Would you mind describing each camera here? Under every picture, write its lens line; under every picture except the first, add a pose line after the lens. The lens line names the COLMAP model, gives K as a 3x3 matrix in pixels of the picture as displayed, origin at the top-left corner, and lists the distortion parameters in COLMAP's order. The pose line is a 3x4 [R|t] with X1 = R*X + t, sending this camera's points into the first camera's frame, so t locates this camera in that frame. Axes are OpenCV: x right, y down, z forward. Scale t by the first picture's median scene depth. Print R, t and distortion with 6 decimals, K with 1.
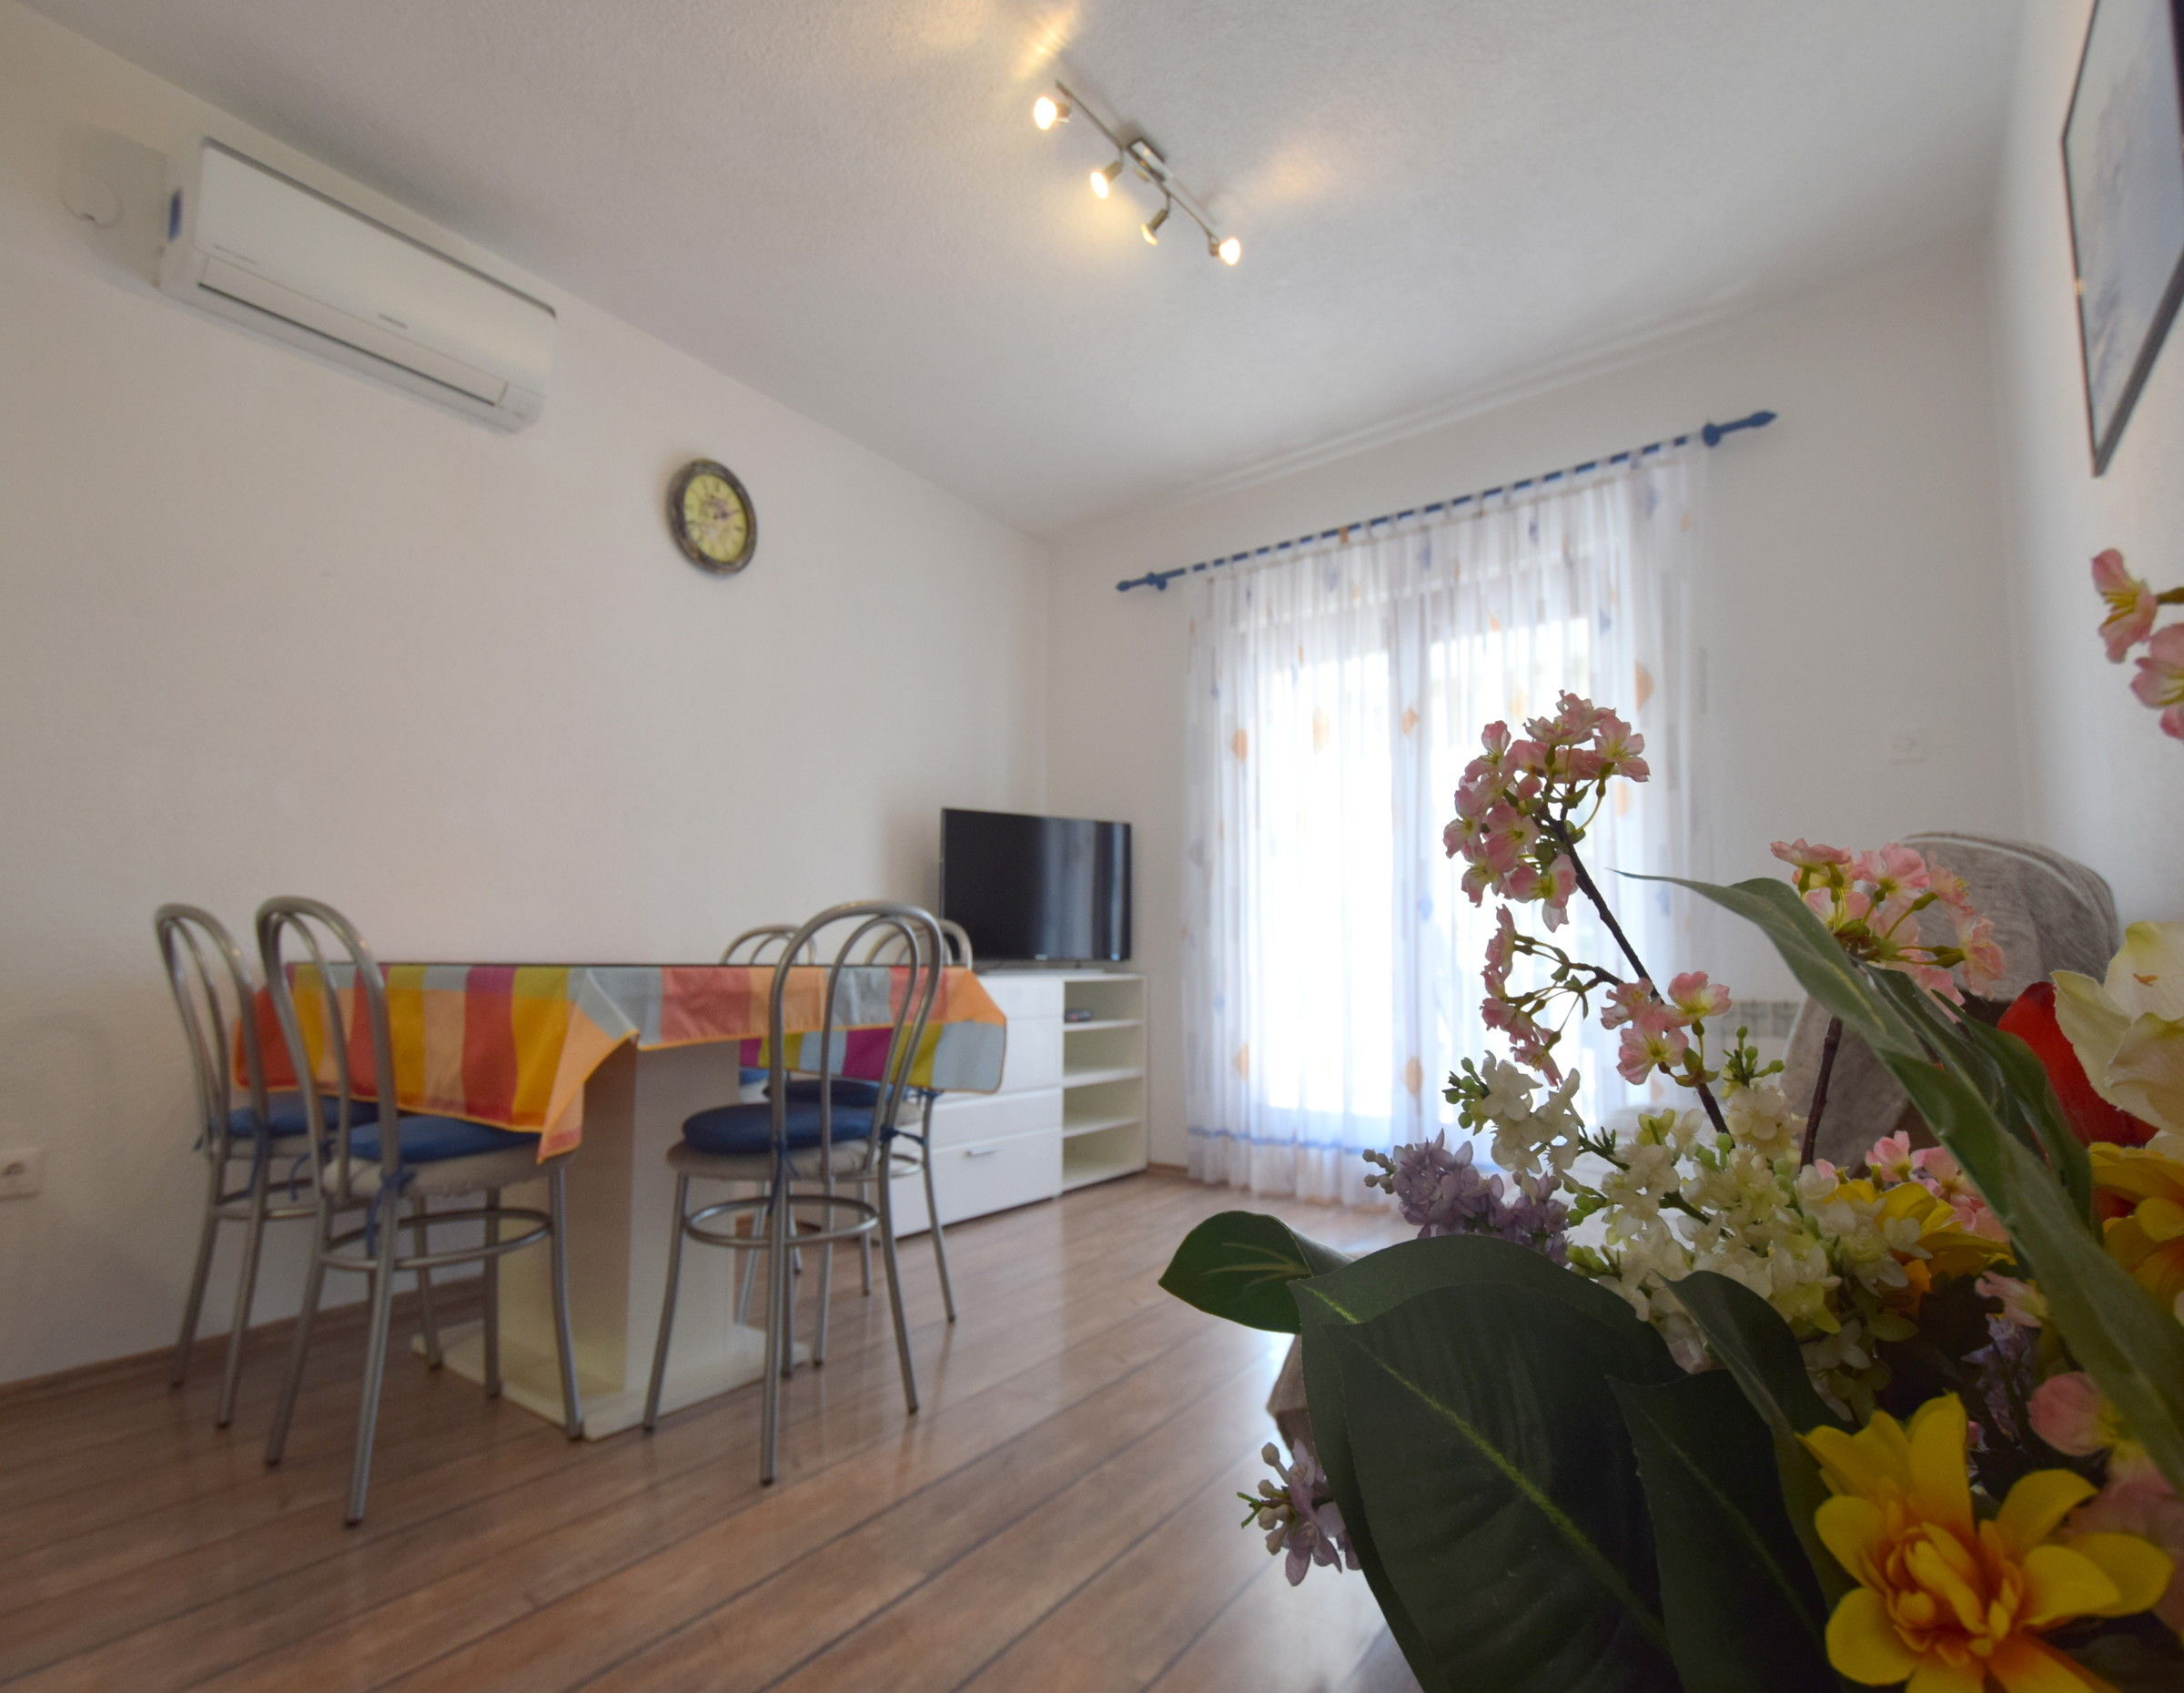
lens RADIAL K [[1068.7, 0, 1133.9], [0, 1068.7, 889.0], [0, 0, 1]] dist [0.004622, -0.001237]
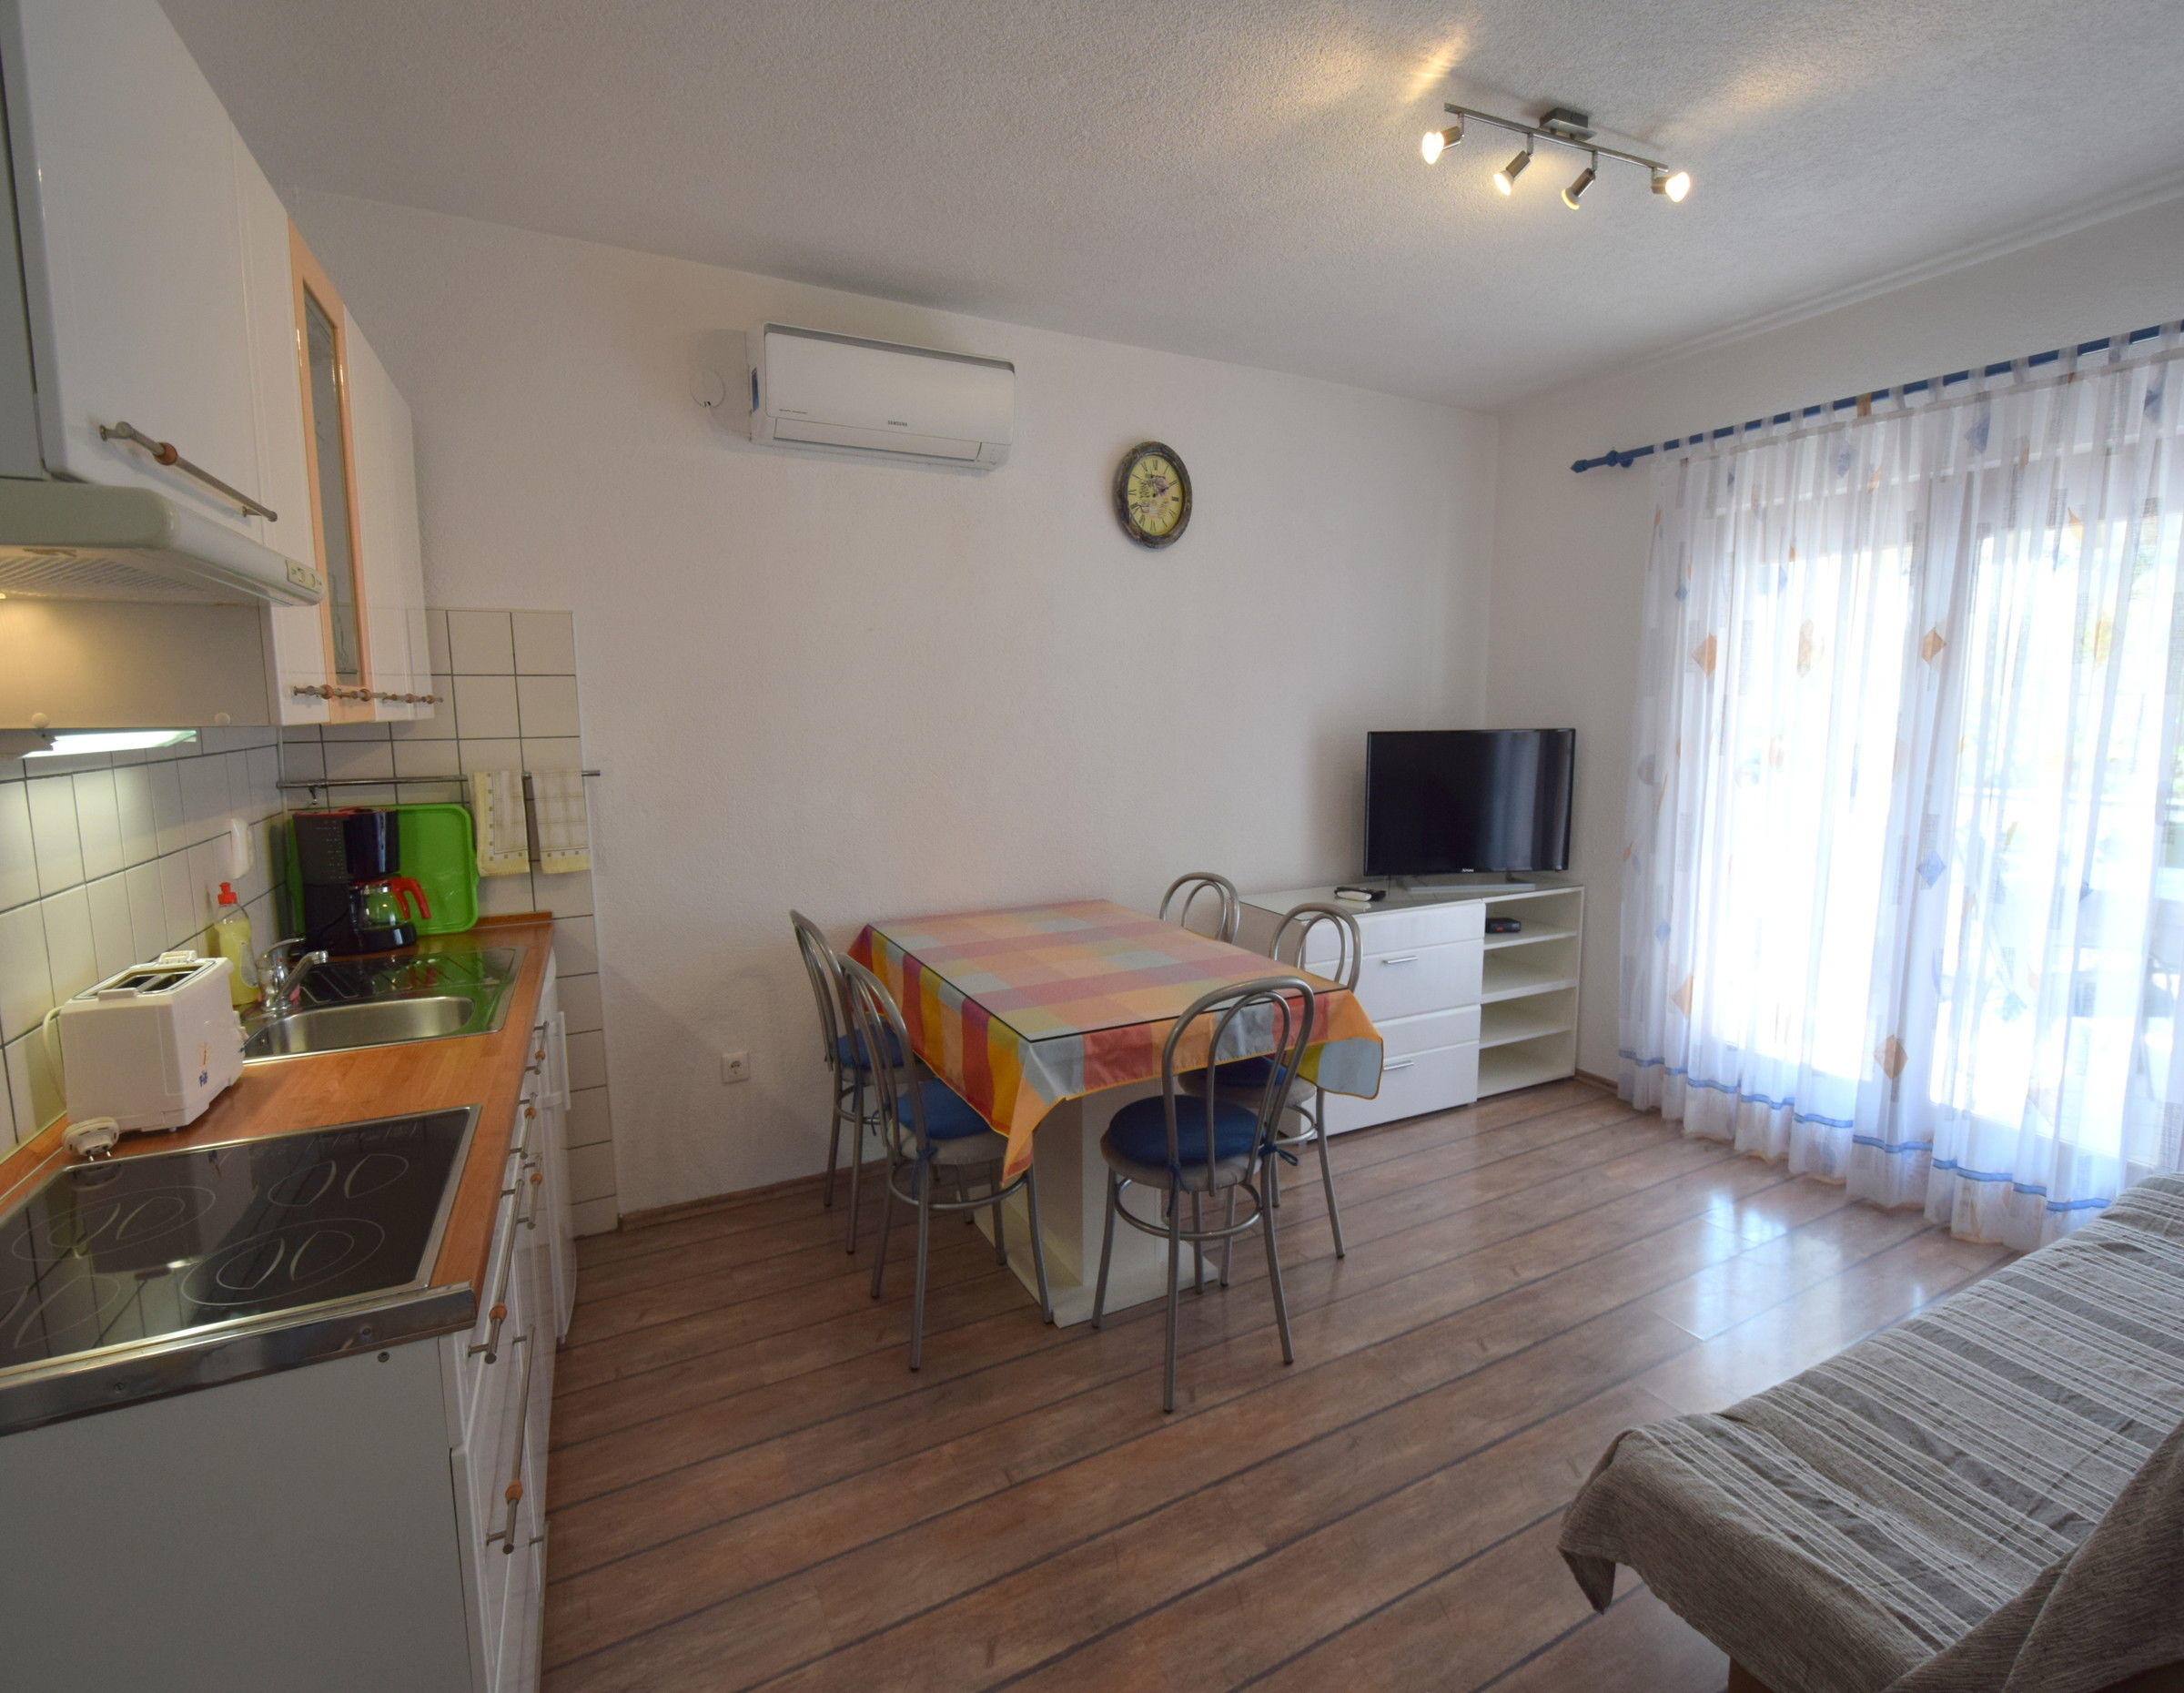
lens RADIAL K [[1053.0, 0, 1116.0], [0, 1053.0, 823.9], [0, 0, 1]] dist [0.012747, -0.012403]
pose [[0.891535, 0.054808, -0.449623, 0.078730], [0.031076, 0.982912, 0.181433, -0.213253], [0.451884, -0.175727, 0.874598, -0.023593]]
